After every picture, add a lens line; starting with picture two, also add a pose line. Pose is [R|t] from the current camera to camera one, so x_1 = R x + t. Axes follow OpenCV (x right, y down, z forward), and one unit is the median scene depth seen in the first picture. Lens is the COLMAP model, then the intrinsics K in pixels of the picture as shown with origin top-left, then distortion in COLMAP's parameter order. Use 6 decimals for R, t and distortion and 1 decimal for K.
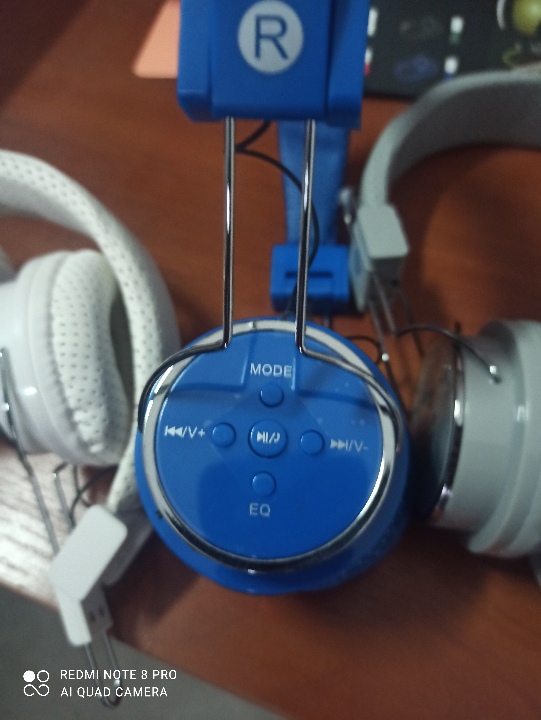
lens RADIAL K [[544.0, 0, 270.5], [0, 544.0, 360.0], [0, 0, 1]] dist [0.010523, -0.004187]
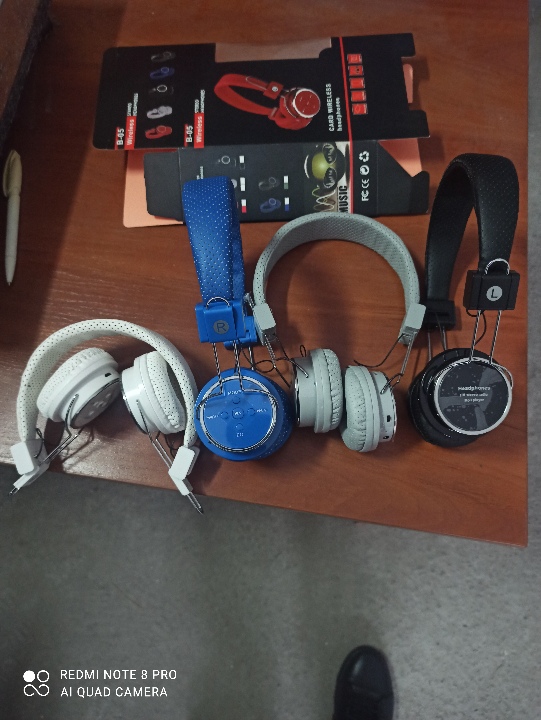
lens RADIAL K [[544.0, 0, 270.5], [0, 544.0, 360.0], [0, 0, 1]] dist [0.010523, -0.004187]
pose [[0.975233, -0.205619, 0.081497, -0.011678], [0.193006, 0.971090, 0.140473, -0.447873], [-0.108025, -0.121264, 0.986725, -1.680649]]
